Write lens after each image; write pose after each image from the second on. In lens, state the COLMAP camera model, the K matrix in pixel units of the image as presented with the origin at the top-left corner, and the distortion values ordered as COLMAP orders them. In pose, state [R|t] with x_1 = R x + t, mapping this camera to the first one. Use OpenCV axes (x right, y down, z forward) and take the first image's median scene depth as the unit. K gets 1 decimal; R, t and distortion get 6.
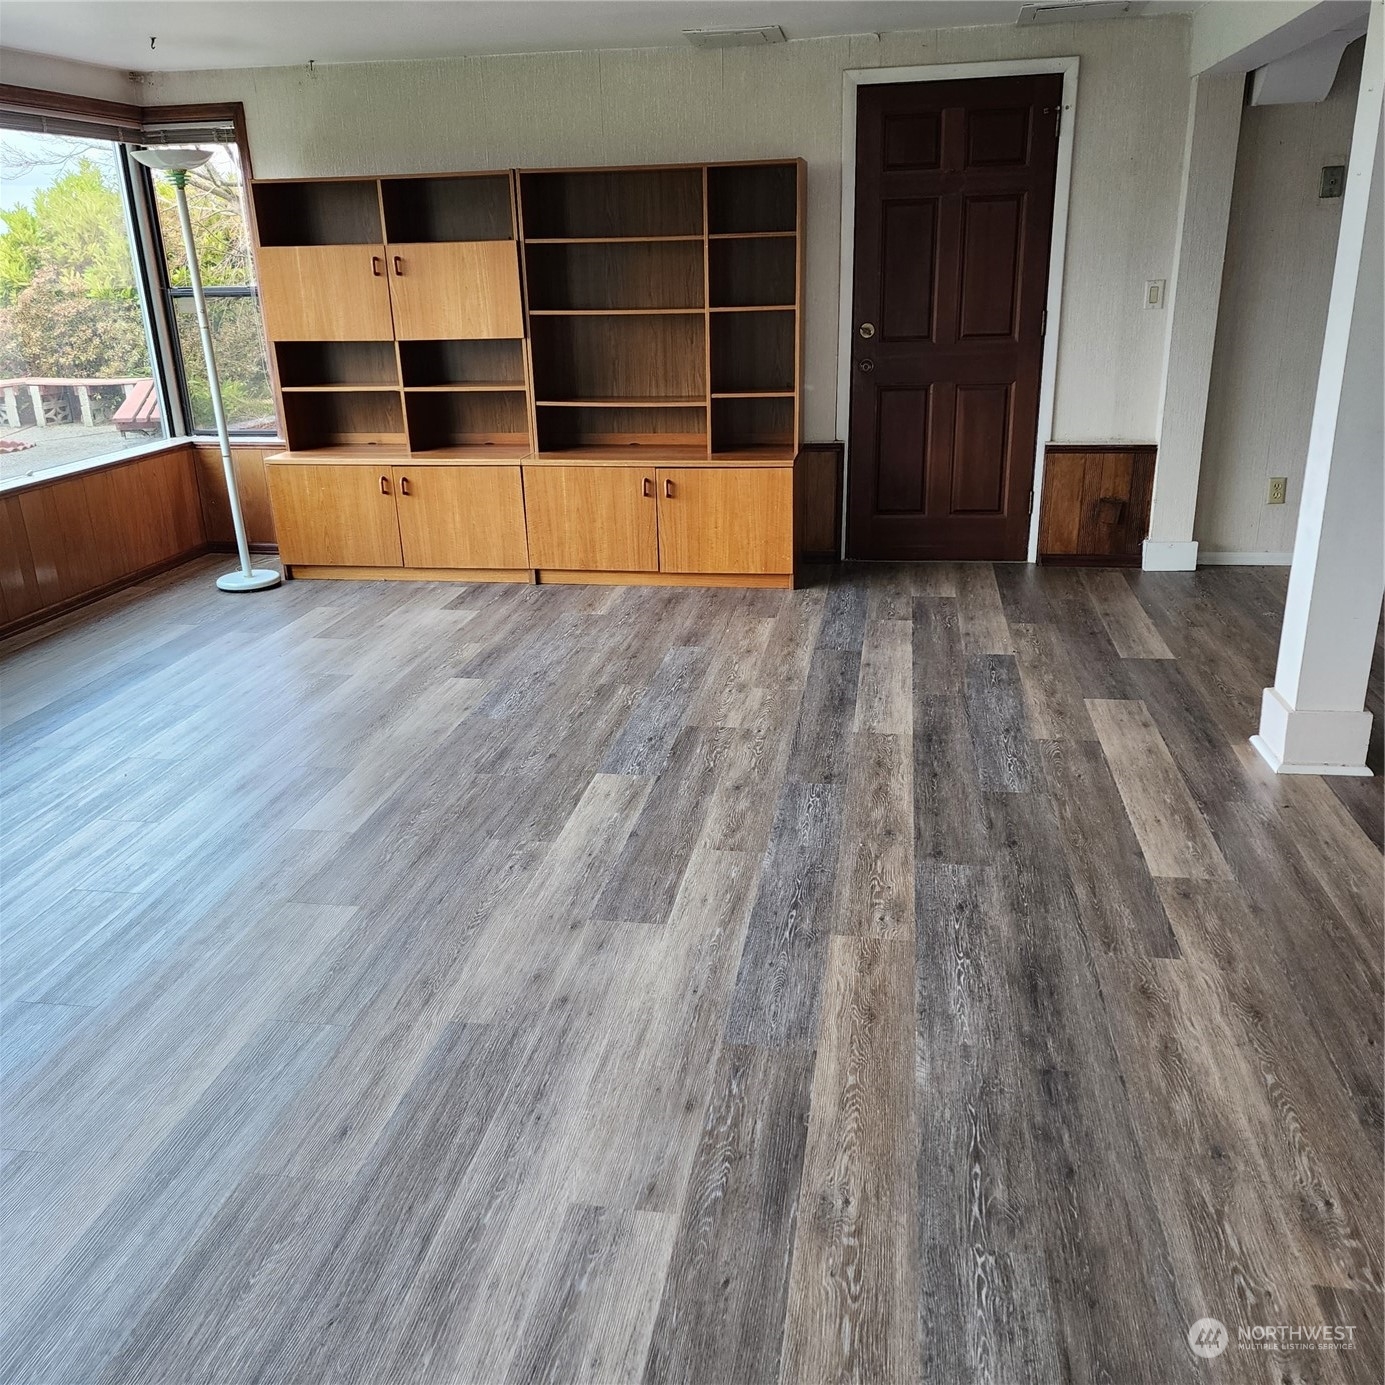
lens RADIAL K [[1219.6, 0, 690.7], [0, 1219.6, 686.3], [0, 0, 1]] dist [0.066555, -0.072407]
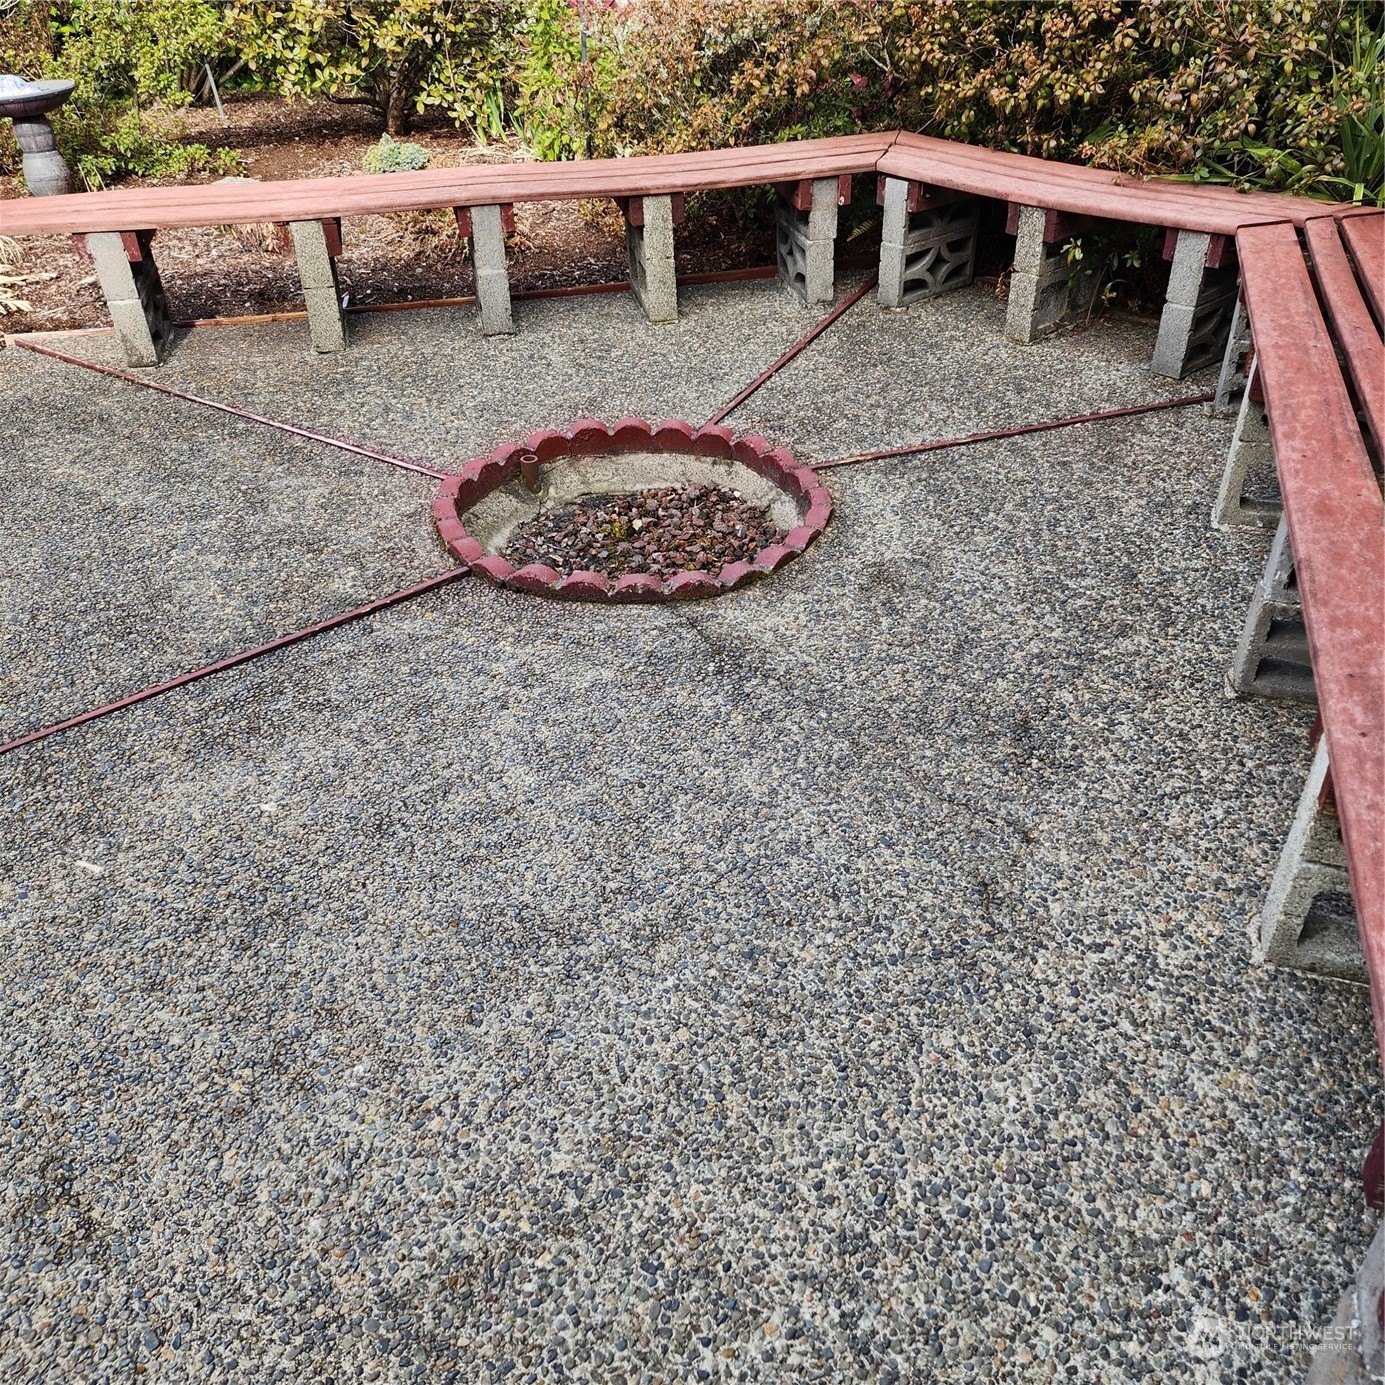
lens RADIAL K [[1219.6, 0, 720.2], [0, 1219.6, 751.7], [0, 0, 1]] dist [0.066555, -0.072407]
pose [[0.814741, 0.345541, -0.465617, -0.819693], [-0.198945, 0.920874, 0.335279, -0.455363], [0.544627, -0.180534, 0.819017, 1.527877]]
